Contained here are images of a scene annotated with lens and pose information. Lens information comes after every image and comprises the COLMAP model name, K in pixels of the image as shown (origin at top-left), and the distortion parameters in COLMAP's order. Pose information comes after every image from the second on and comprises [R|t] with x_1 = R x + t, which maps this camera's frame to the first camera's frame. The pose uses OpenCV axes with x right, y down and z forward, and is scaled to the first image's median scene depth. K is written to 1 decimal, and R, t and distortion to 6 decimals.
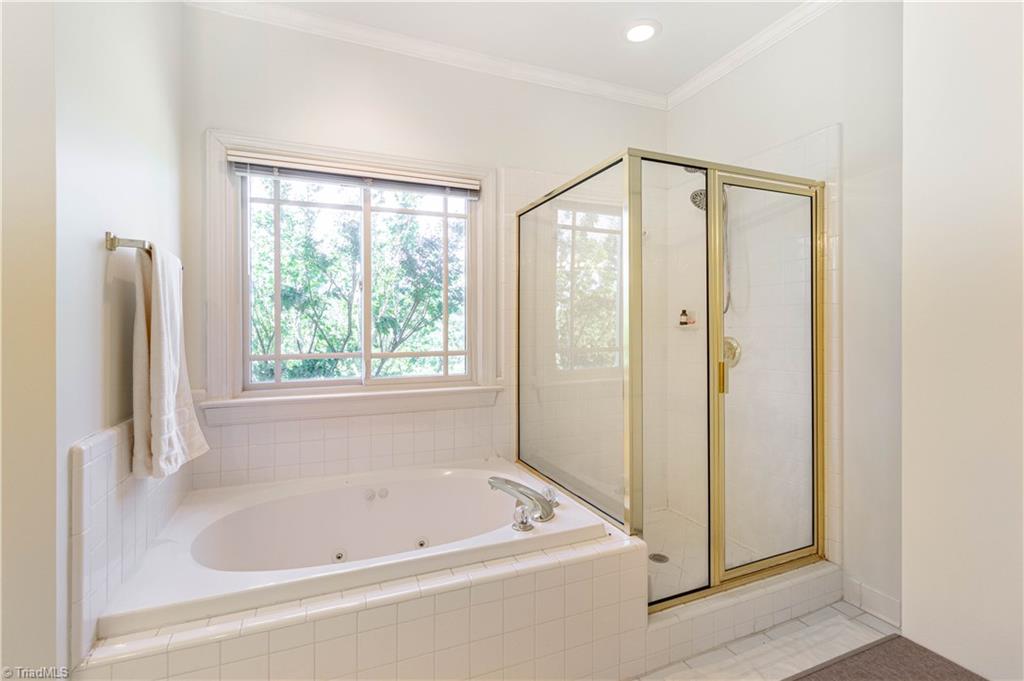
lens RADIAL K [[481.8, 0, 512.8], [0, 481.8, 335.2], [0, 0, 1]] dist [0.003672, 0.000908]
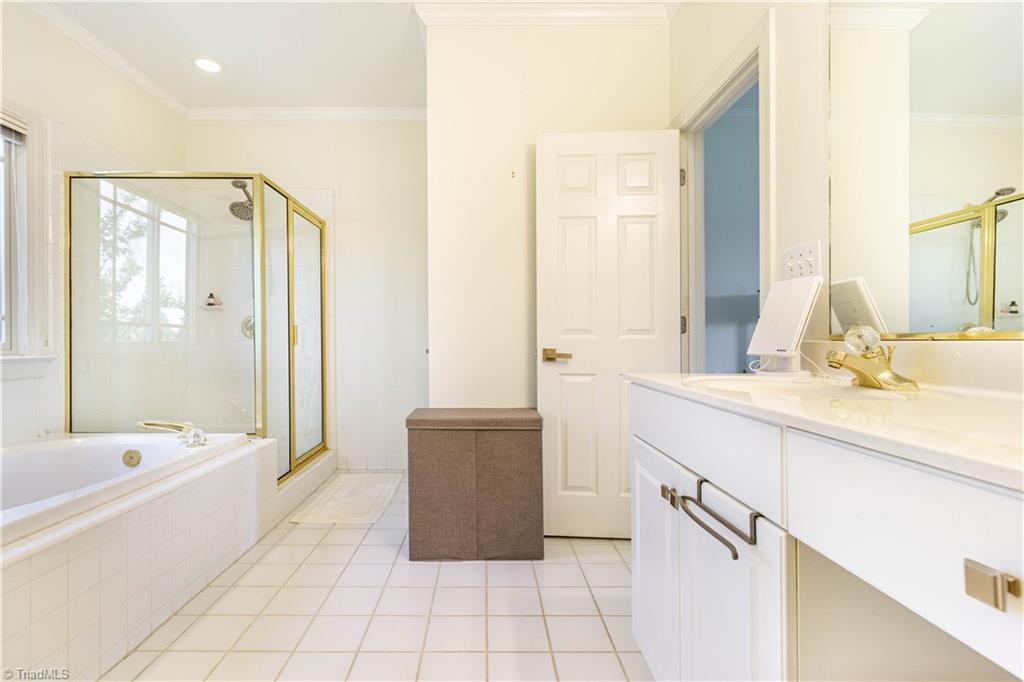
lens RADIAL K [[481.8, 0, 508.5], [0, 481.8, 341.2], [0, 0, 1]] dist [0.003672, 0.000908]
pose [[0.354380, 0.000131, 0.935102, -0.595278], [0.009782, 0.999945, -0.003847, 0.092110], [-0.935050, 0.010511, 0.354359, -0.149290]]
